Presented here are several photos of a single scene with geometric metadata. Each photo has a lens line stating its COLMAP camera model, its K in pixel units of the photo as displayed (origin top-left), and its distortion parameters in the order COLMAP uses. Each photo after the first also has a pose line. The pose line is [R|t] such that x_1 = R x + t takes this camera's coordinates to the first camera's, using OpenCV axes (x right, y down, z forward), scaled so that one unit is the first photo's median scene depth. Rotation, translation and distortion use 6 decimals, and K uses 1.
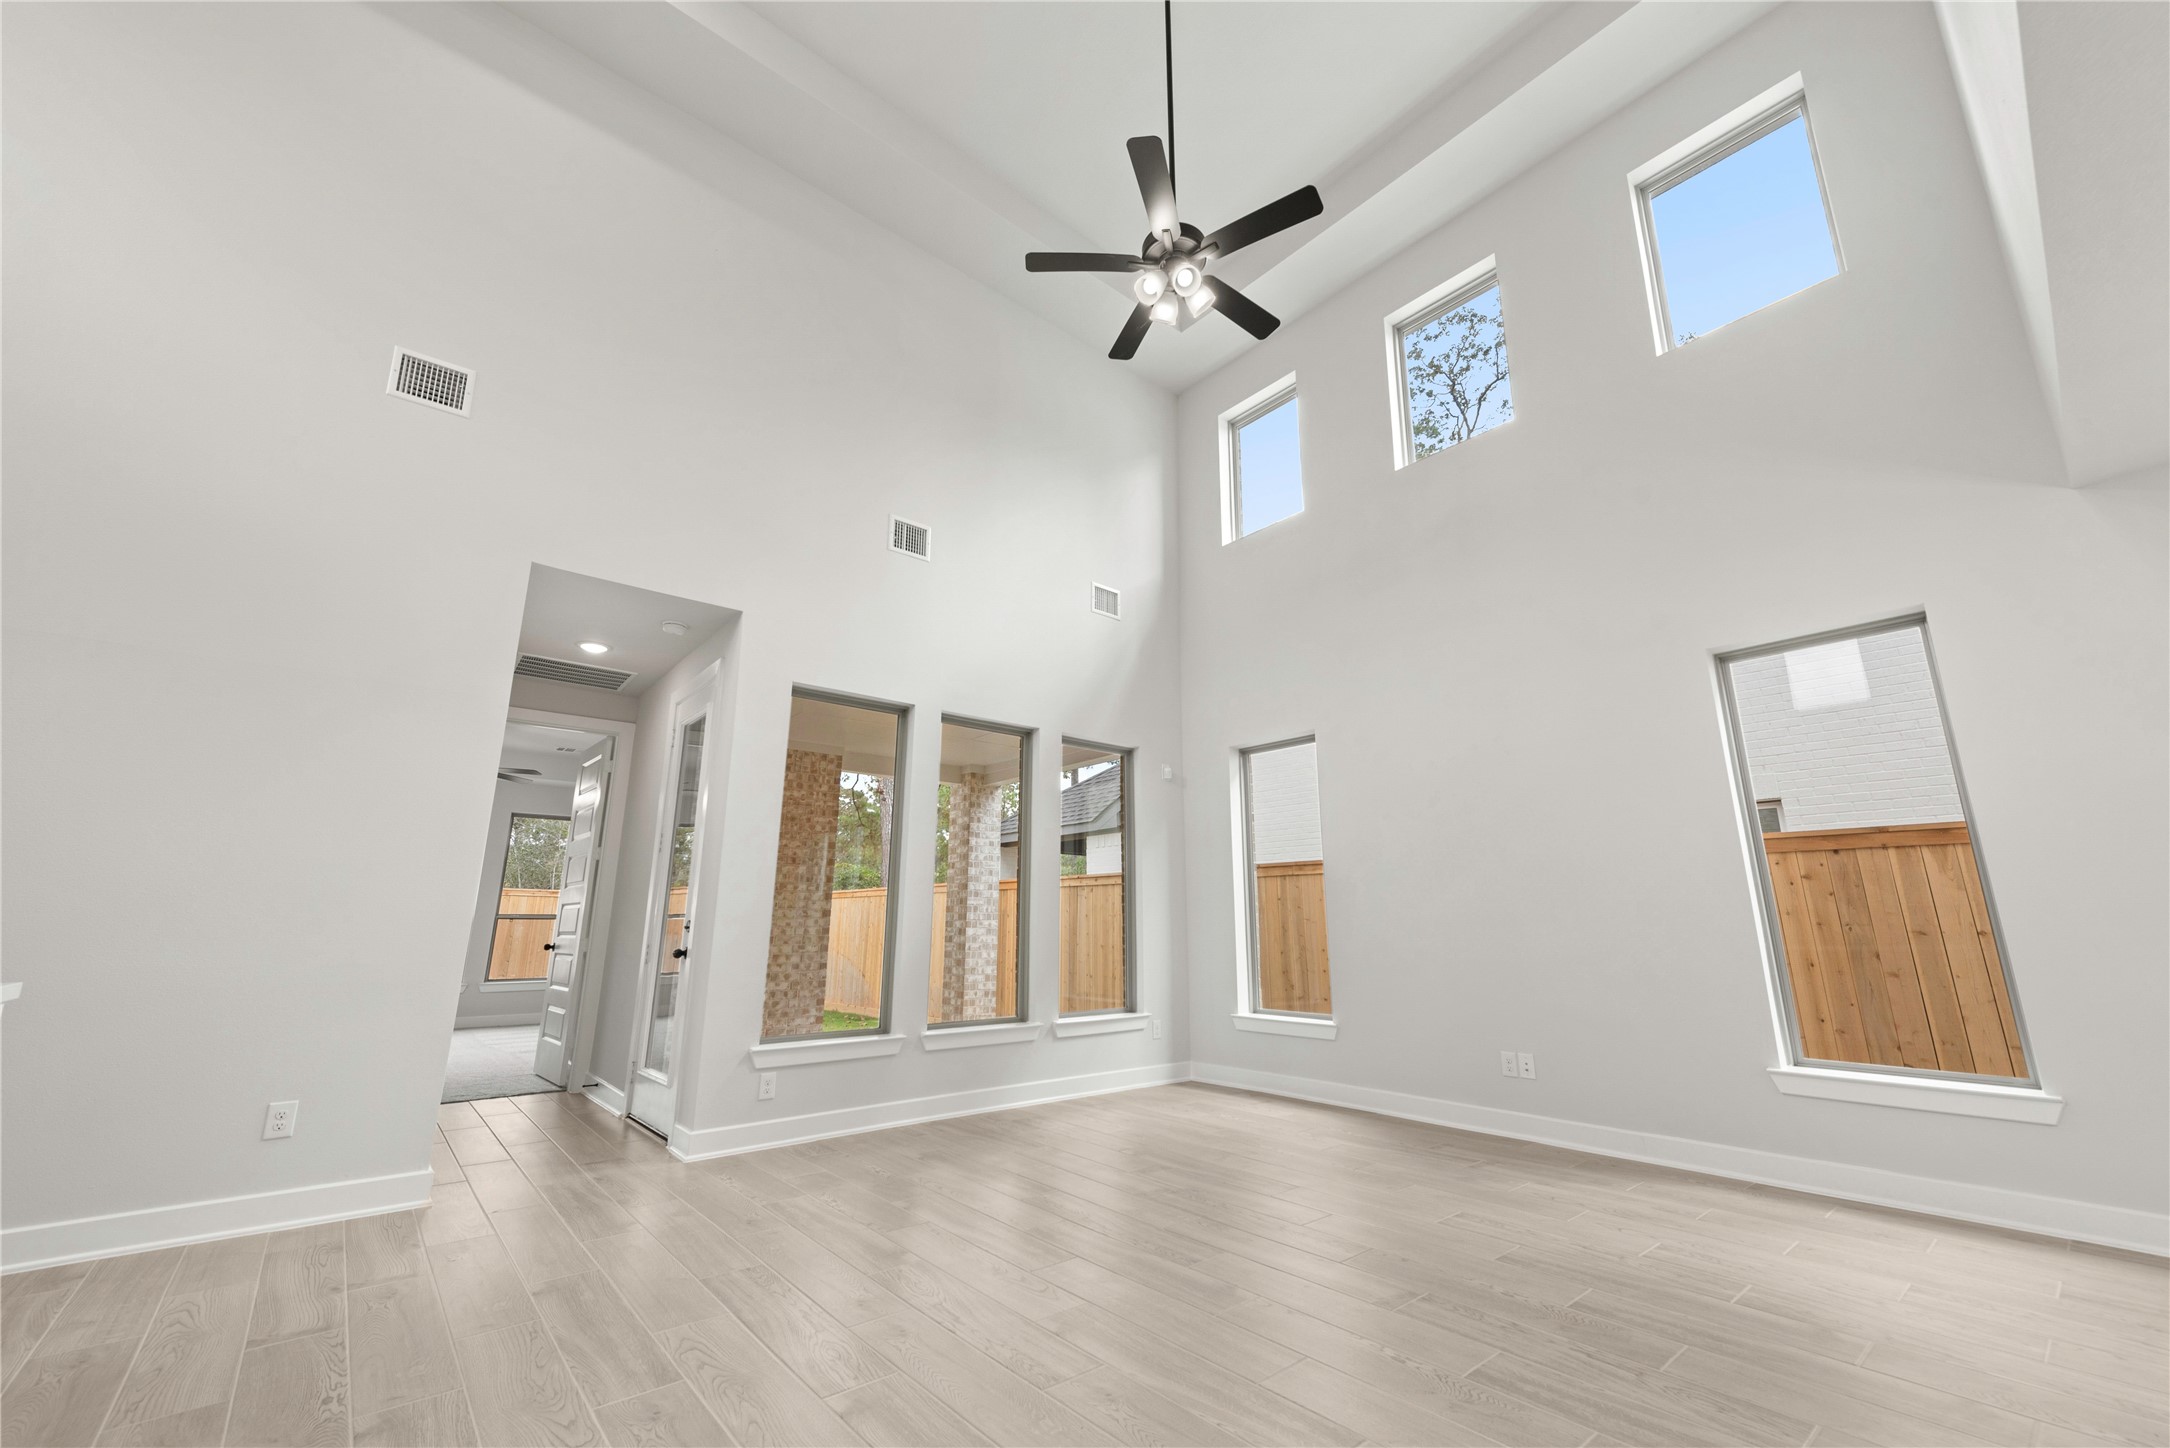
lens RADIAL K [[863.3, 0, 1081.7], [0, 863.3, 721.8], [0, 0, 1]] dist [0.021879, -0.007553]
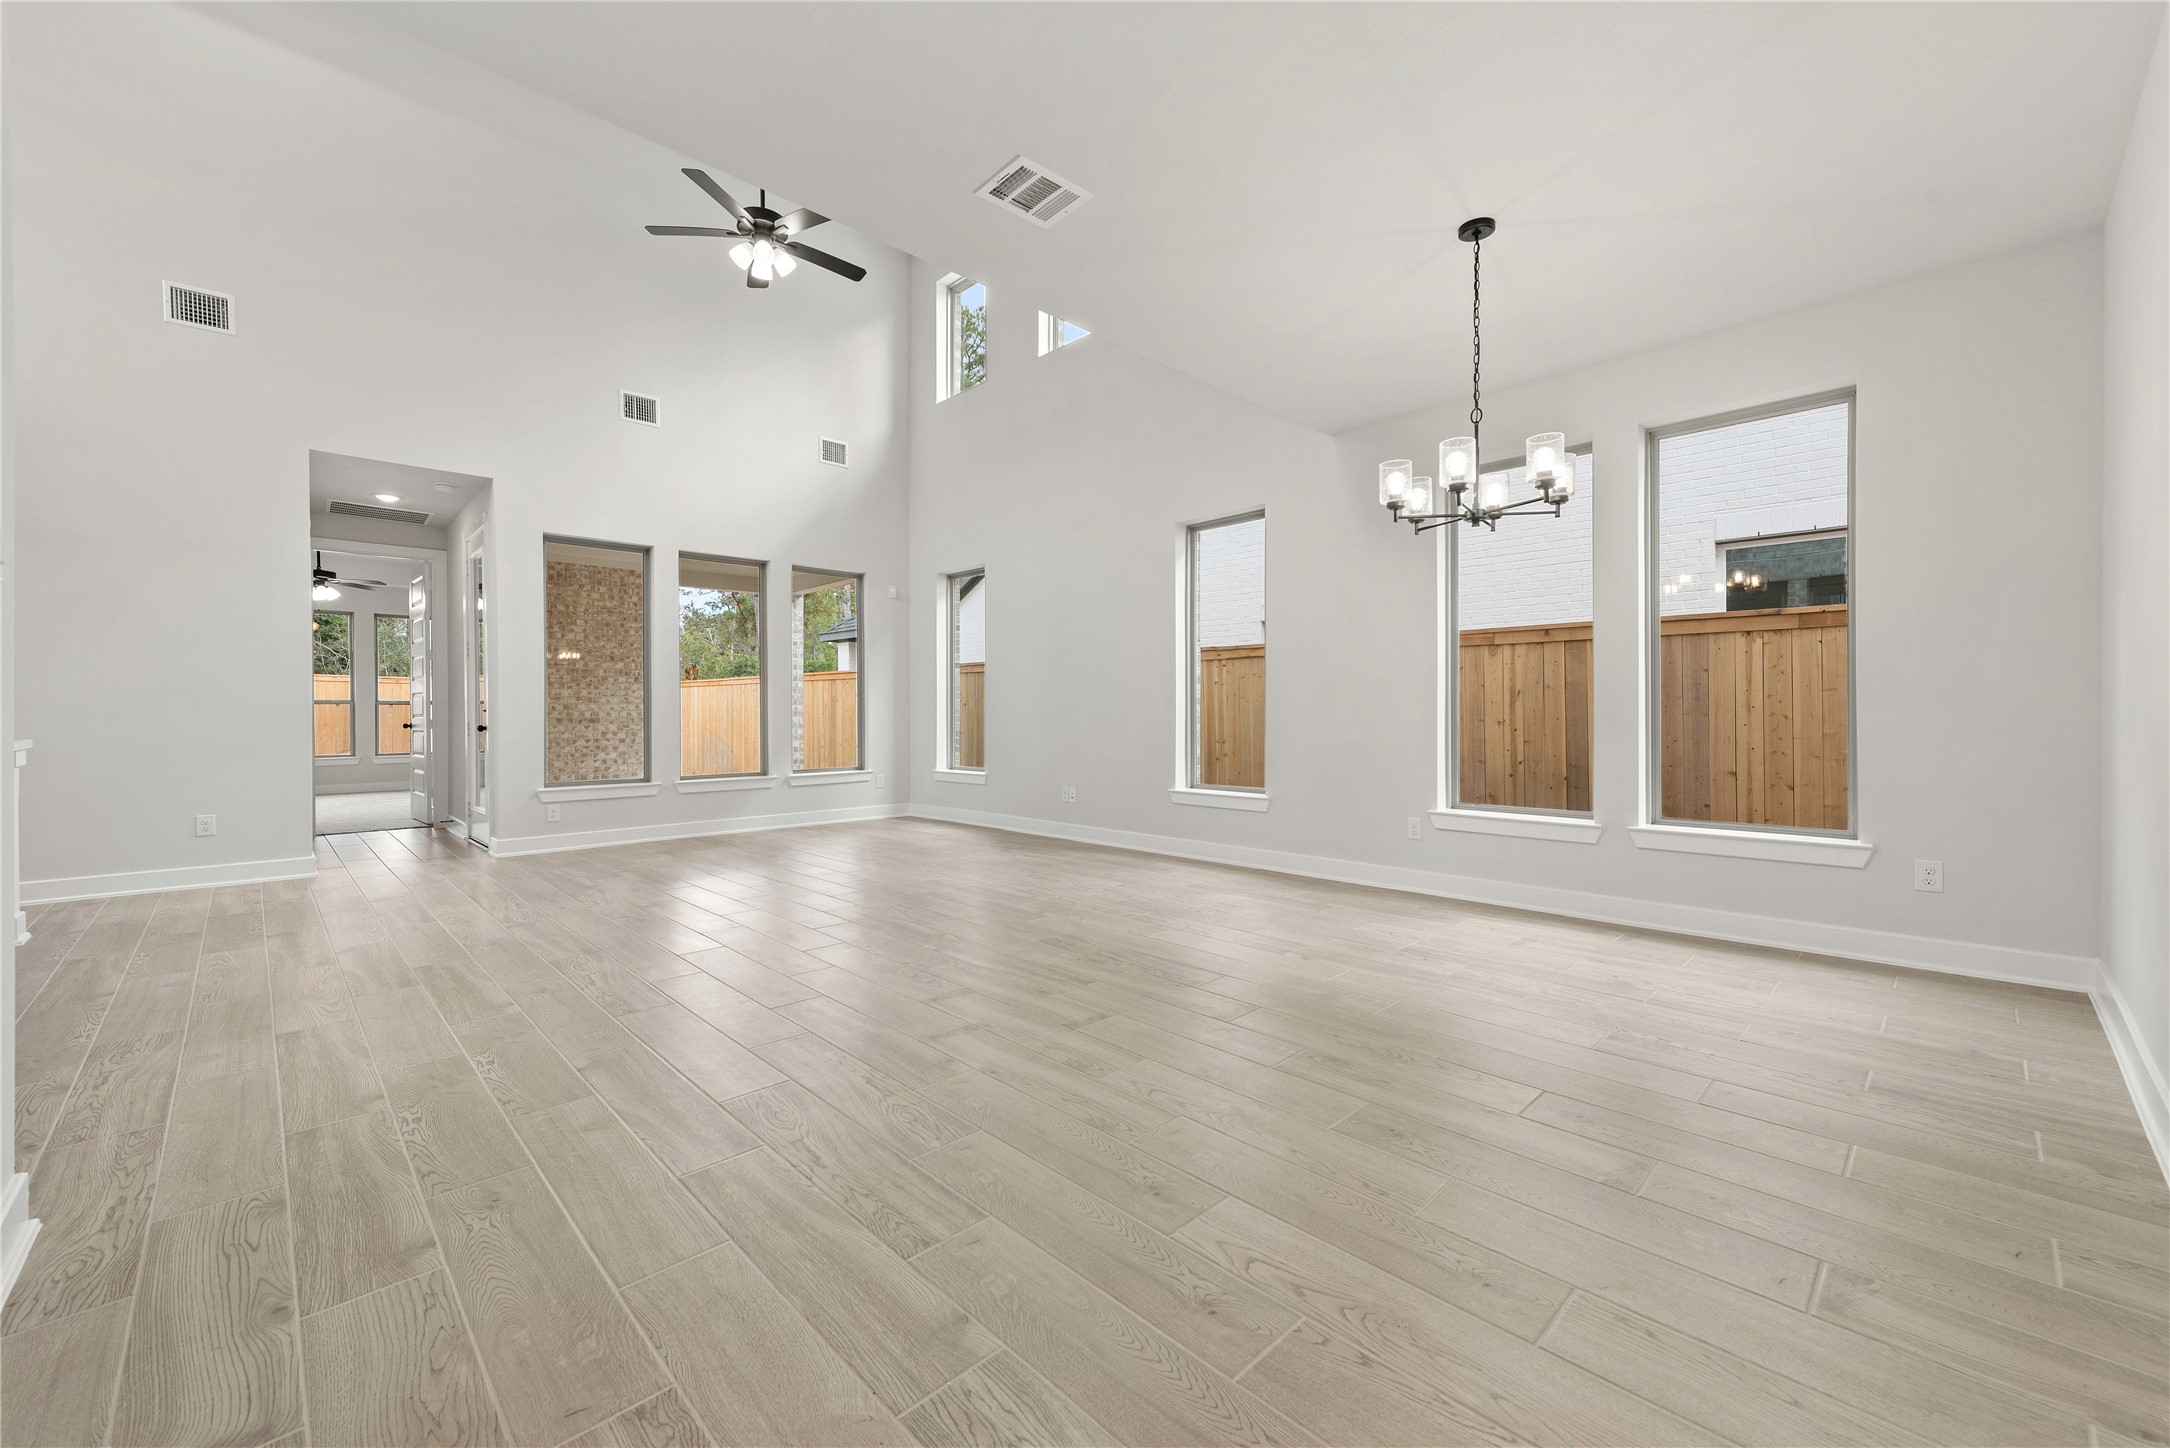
lens RADIAL K [[863.3, 0, 1081.7], [0, 863.3, 721.8], [0, 0, 1]] dist [0.021879, -0.007553]
pose [[0.997562, -0.006507, 0.069480, 0.315680], [-0.010669, 0.969718, 0.243994, -0.078033], [-0.068964, -0.244140, 0.967285, -0.338339]]
